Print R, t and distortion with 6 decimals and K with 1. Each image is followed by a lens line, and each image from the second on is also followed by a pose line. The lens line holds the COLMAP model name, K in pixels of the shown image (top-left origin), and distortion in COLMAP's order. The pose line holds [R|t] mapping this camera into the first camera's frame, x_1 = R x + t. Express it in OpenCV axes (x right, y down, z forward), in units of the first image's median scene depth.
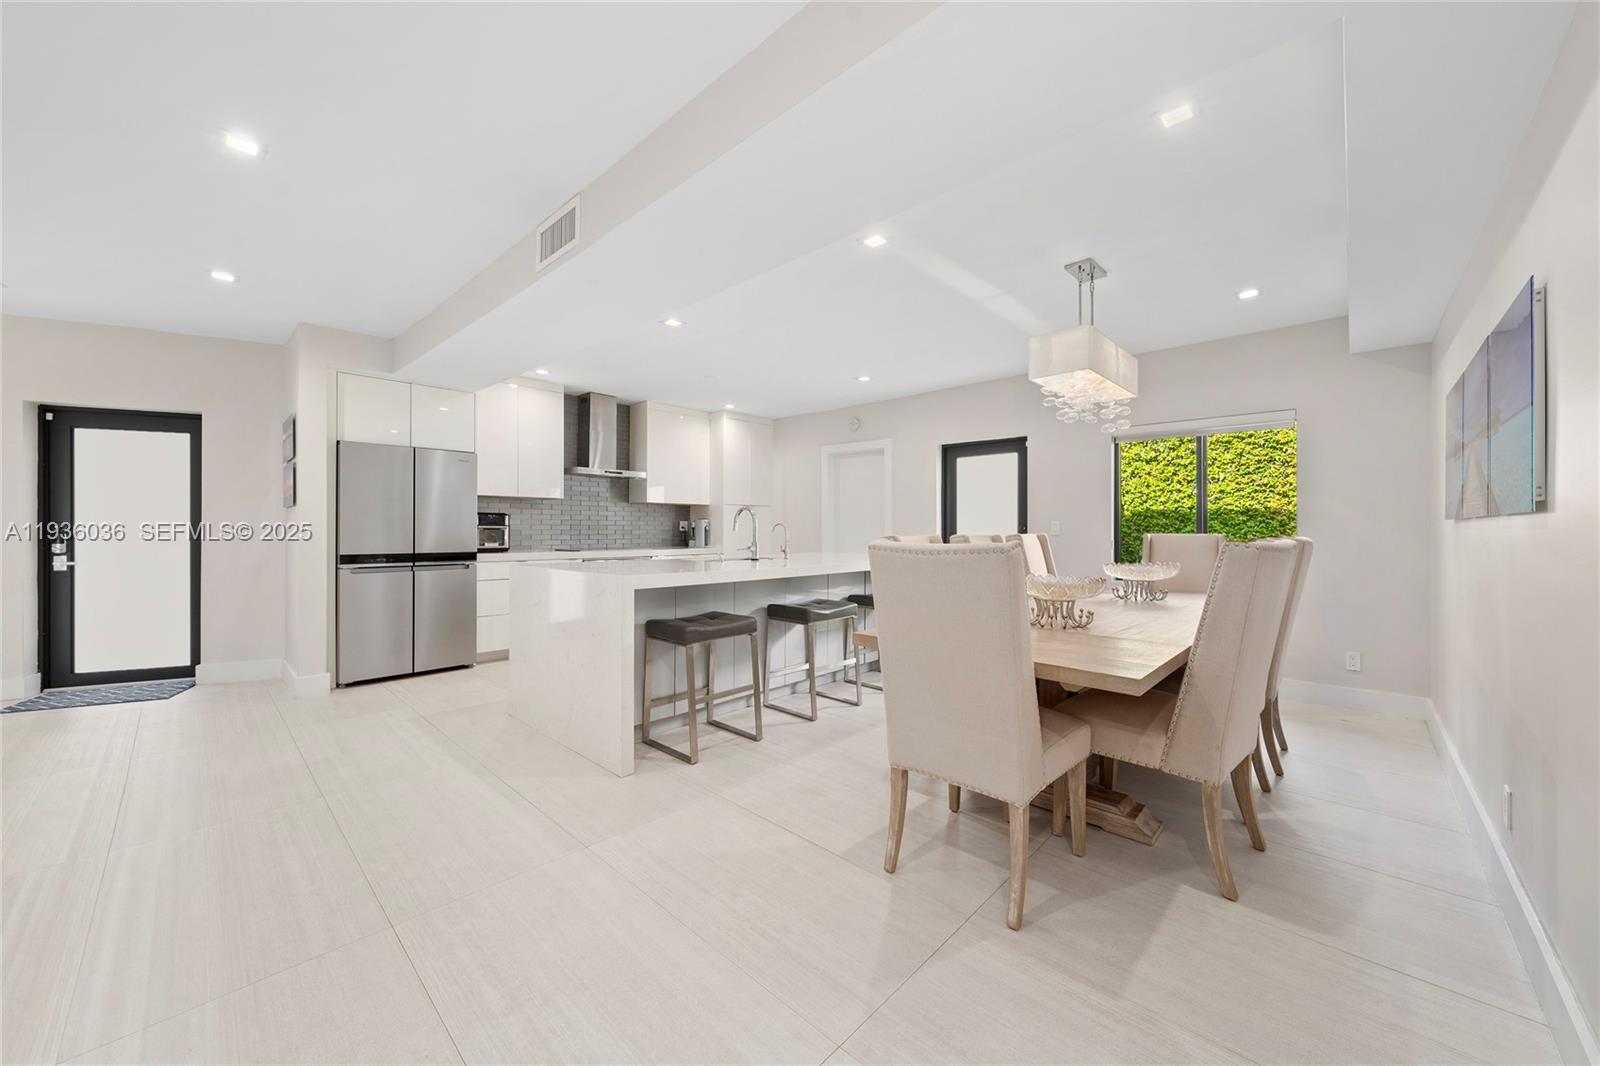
lens RADIAL K [[587.5, 0, 799.6], [0, 587.5, 529.9], [0, 0, 1]] dist [0.001070, 0.000321]
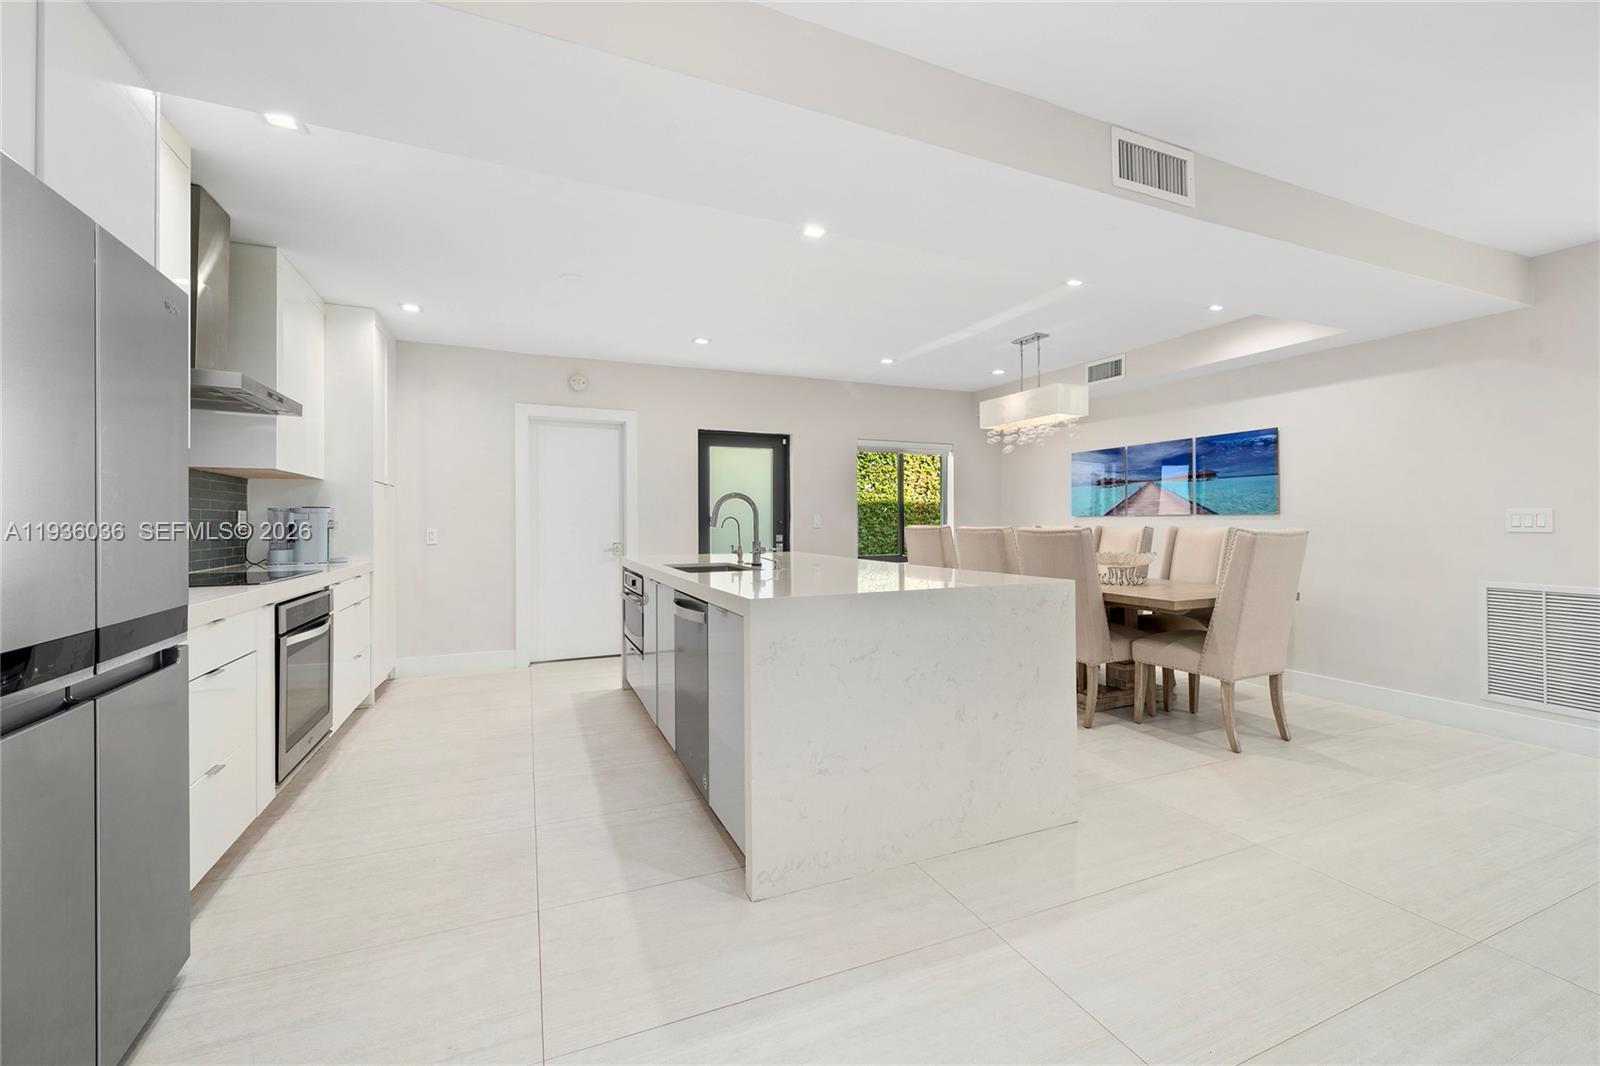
lens RADIAL K [[649.4, 0, 801.3], [0, 649.4, 518.5], [0, 0, 1]] dist [-0.001244, -0.000051]
pose [[0.398994, -0.000718, 0.916953, -0.605710], [0.008124, 0.999963, -0.002752, -0.004248], [-0.916918, 0.008547, 0.398985, 0.459117]]
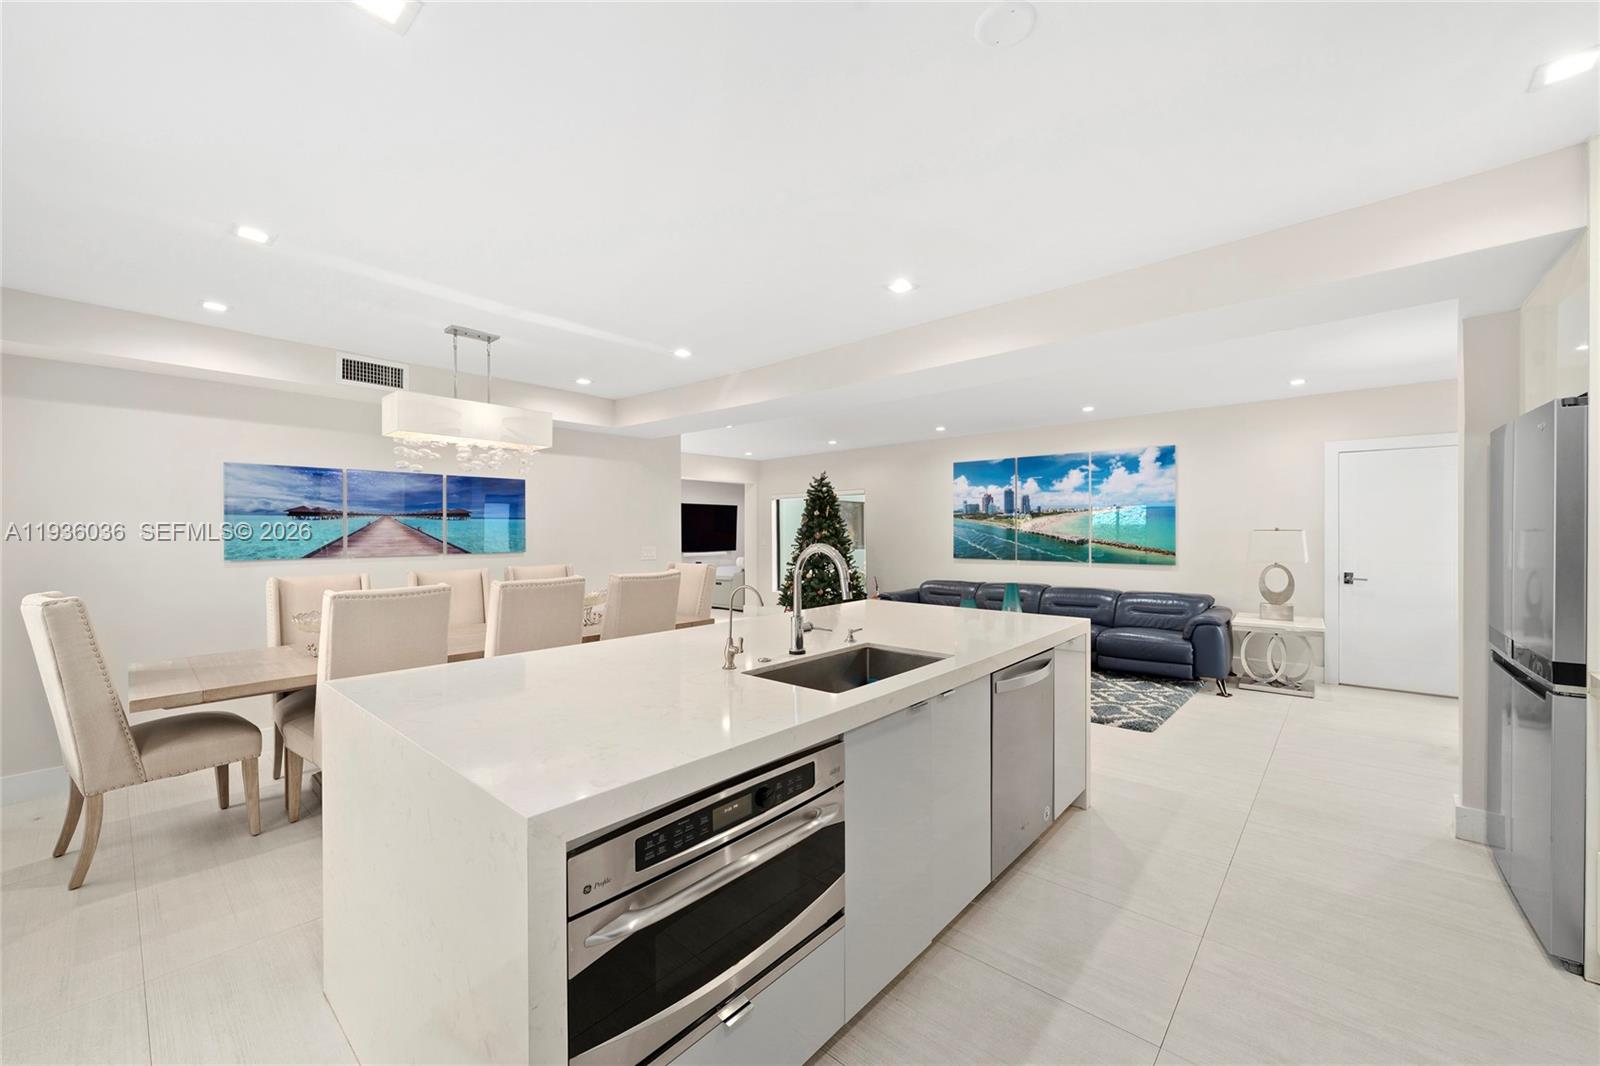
lens RADIAL K [[627.3, 0, 800.0], [0, 627.3, 533.0], [0, 0, 1]] dist [-0.000477, -0.000006]
pose [[-0.999627, 0.002262, -0.027235, -0.047195], [0.002023, 0.999959, 0.008781, -0.040565], [0.027254, 0.008722, -0.999590, 1.138650]]
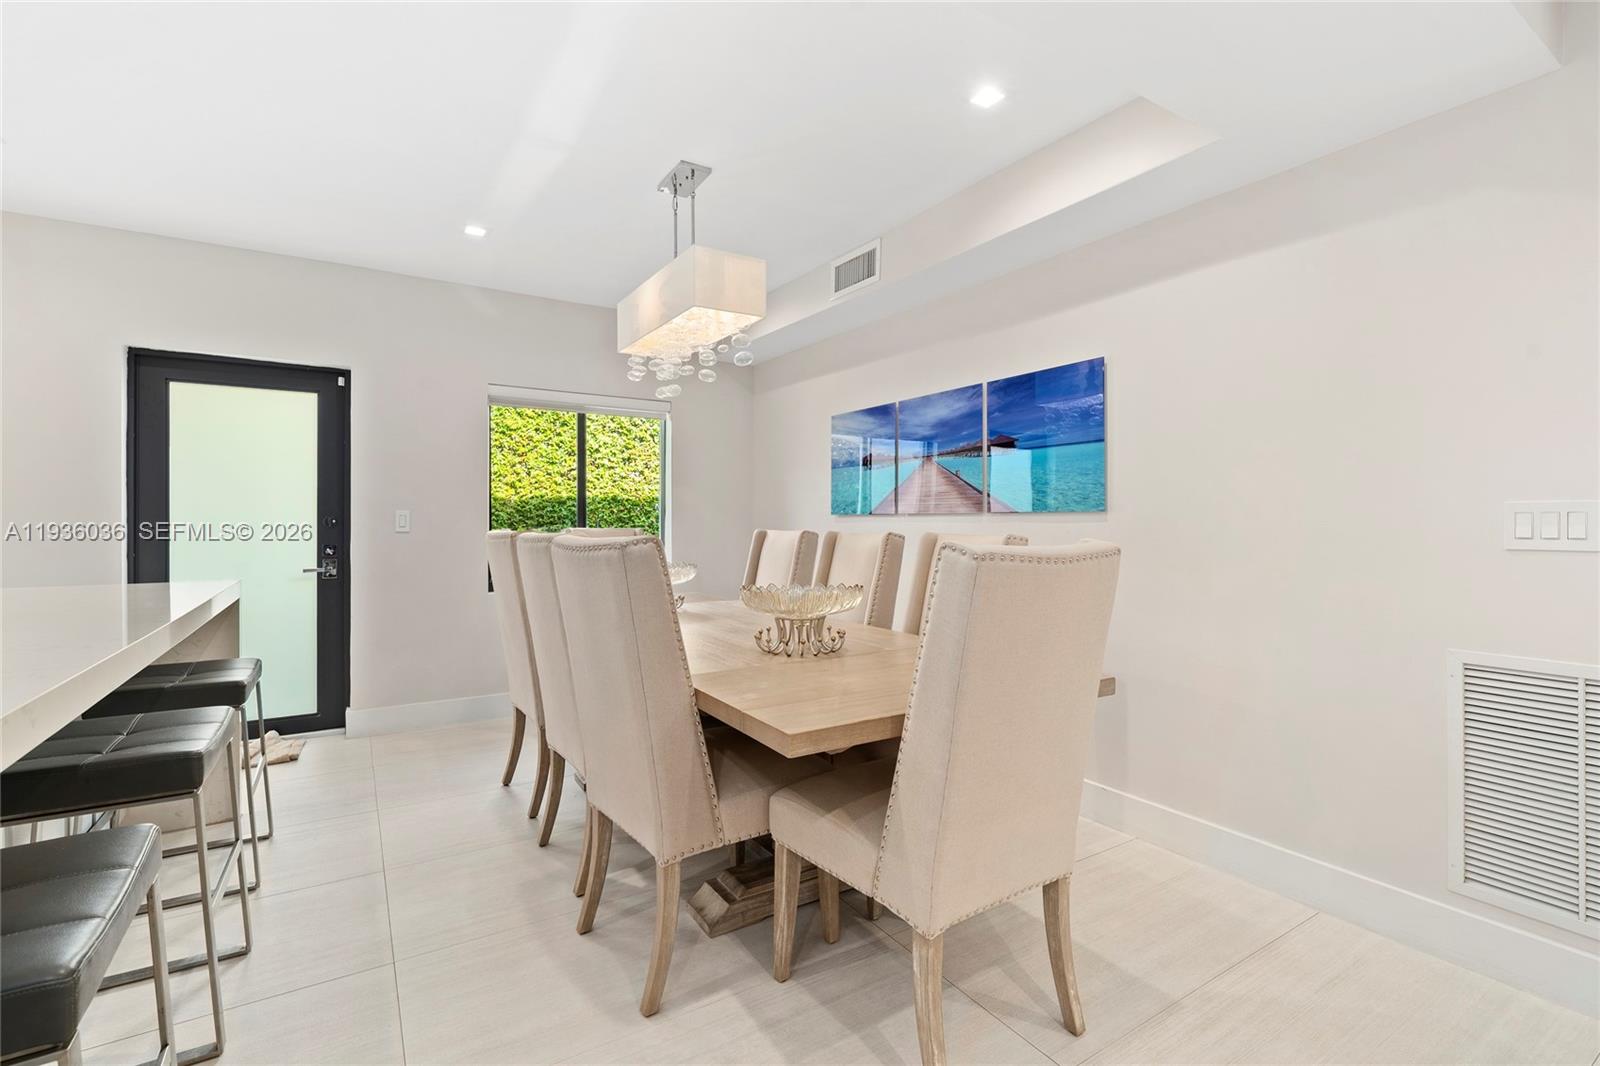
lens RADIAL K [[716.4, 0, 799.9], [0, 716.4, 522.7], [0, 0, 1]] dist [0.001499, 0.000049]
pose [[0.247172, -0.001782, 0.968970, -0.189611], [0.002203, 0.999997, 0.001277, -0.001049], [-0.968969, 0.001819, 0.247175, 0.326851]]
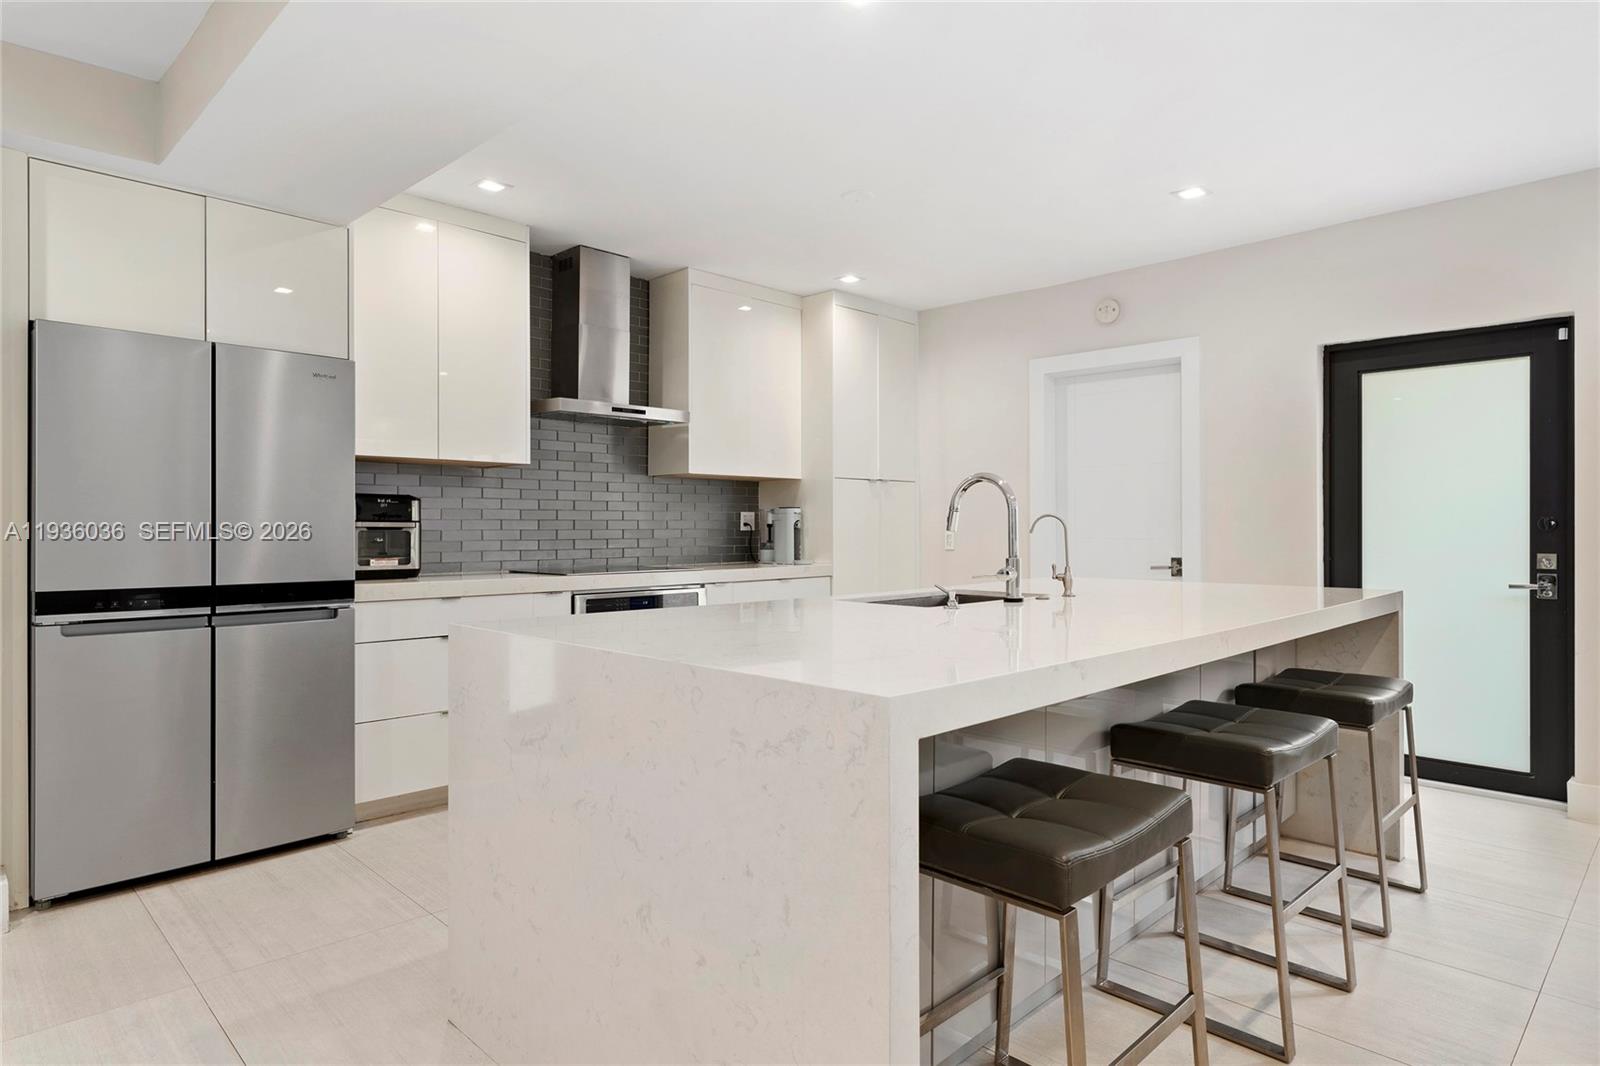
lens RADIAL K [[907.5, 0, 799.9], [0, 907.5, 525.4], [0, 0, 1]] dist [0.002970, 0.002070]
pose [[0.999445, -0.003892, -0.033080, -0.153145], [0.003805, 0.999989, -0.002692, -0.001012], [0.033090, 0.002565, 0.999449, 0.261447]]
